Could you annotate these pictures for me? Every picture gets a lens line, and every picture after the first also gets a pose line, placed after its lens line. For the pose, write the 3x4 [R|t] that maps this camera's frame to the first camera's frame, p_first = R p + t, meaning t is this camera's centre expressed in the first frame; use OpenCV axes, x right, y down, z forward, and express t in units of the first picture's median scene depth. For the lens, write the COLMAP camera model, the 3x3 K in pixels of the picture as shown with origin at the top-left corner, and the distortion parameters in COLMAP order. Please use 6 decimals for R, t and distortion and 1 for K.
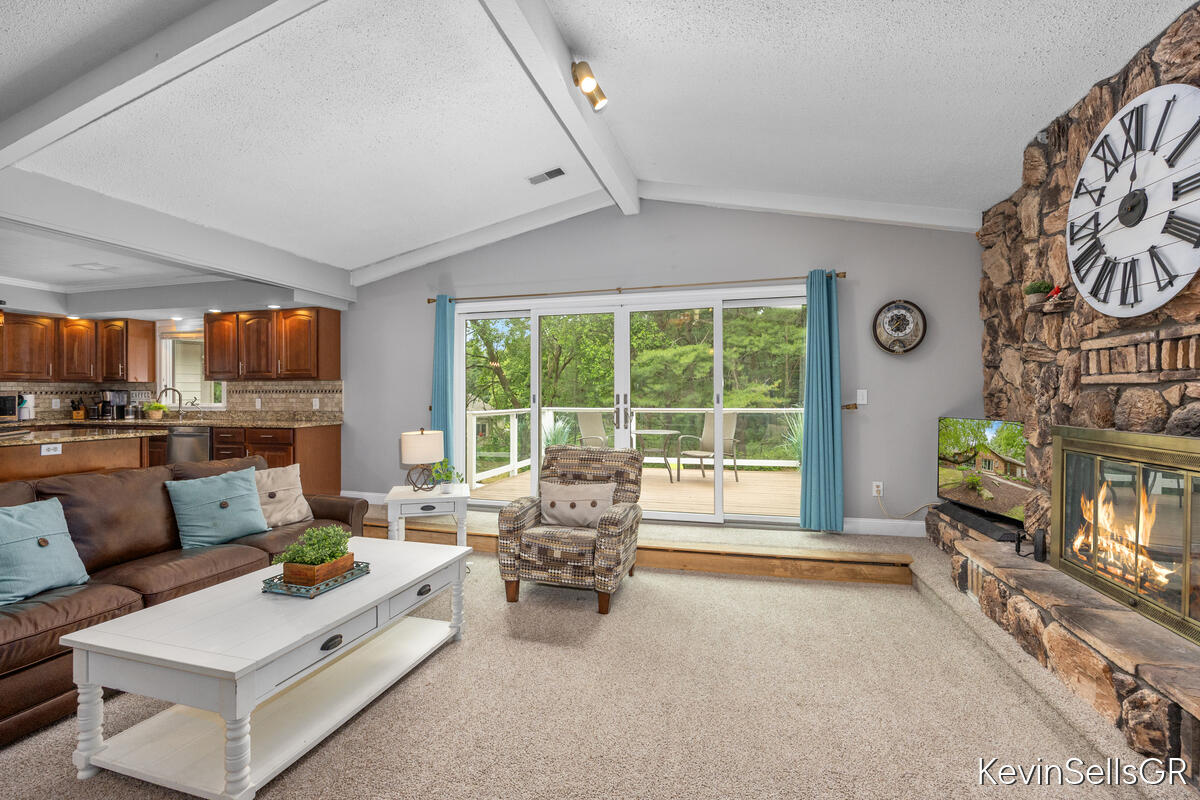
lens RADIAL K [[519.4, 0, 612.0], [0, 519.4, 392.0], [0, 0, 1]] dist [-0.011180, 0.000326]
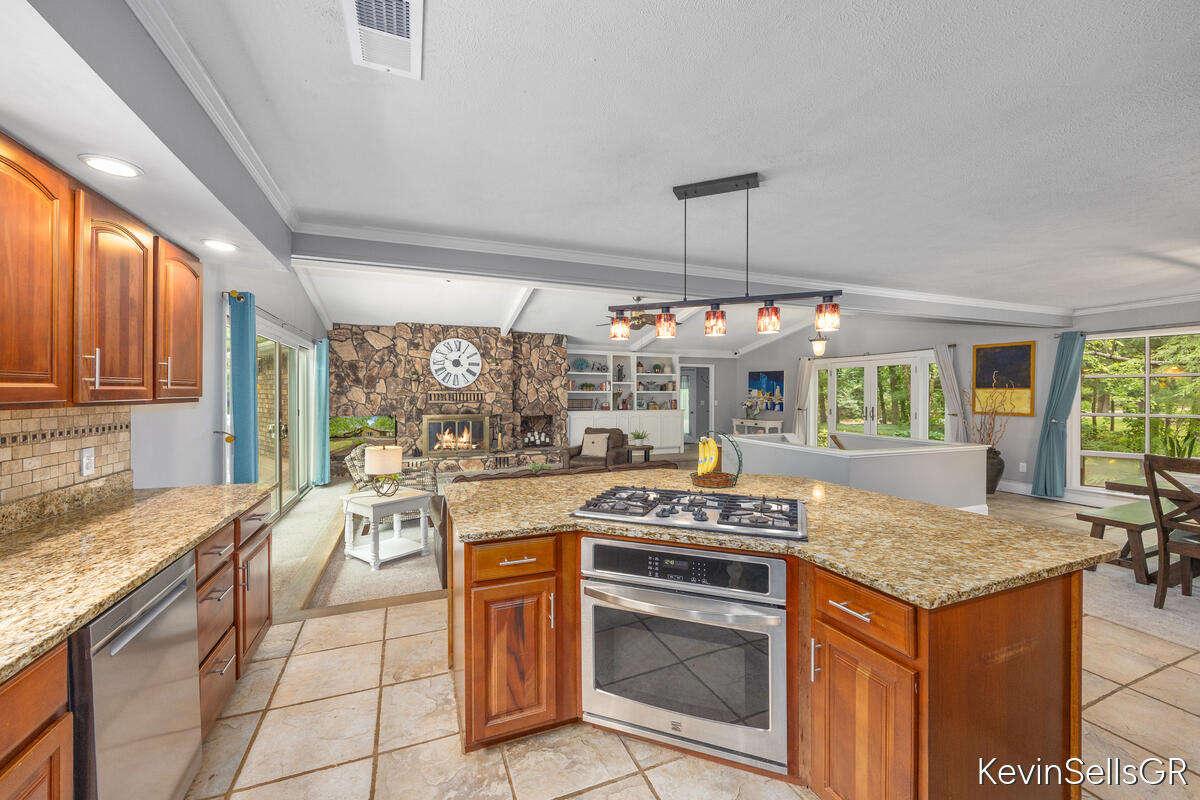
lens RADIAL K [[478.5, 0, 602.2], [0, 478.5, 396.8], [0, 0, 1]] dist [0.003348, -0.000128]
pose [[-0.597468, -0.003897, 0.801883, -1.820779], [-0.004869, 0.999987, 0.001232, -0.049735], [-0.801878, -0.003168, -0.597480, 1.481421]]
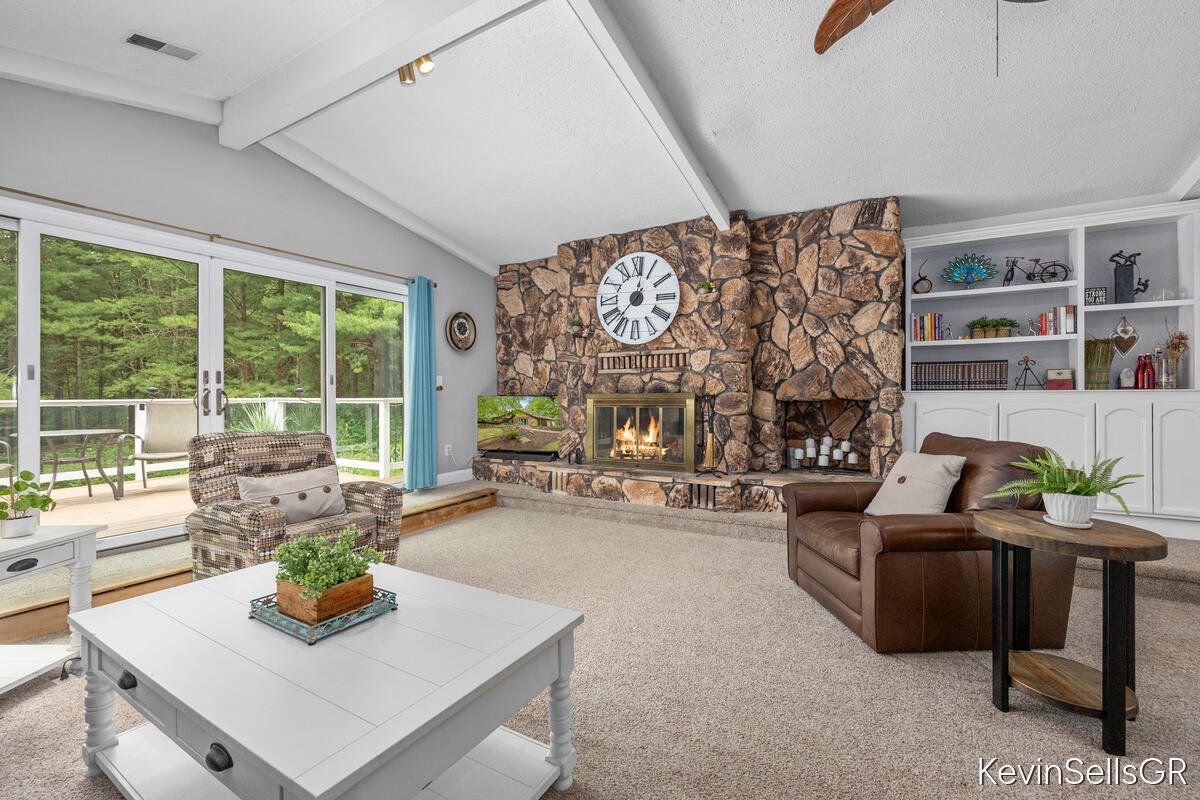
lens RADIAL K [[500.5, 0, 601.8], [0, 500.5, 393.4], [0, 0, 1]] dist [0.010559, -0.000050]
pose [[0.275438, 0.004584, 0.961308, -0.752917], [-0.003127, 0.999988, -0.003872, 0.053495], [-0.961314, -0.001940, 0.275449, 0.314455]]
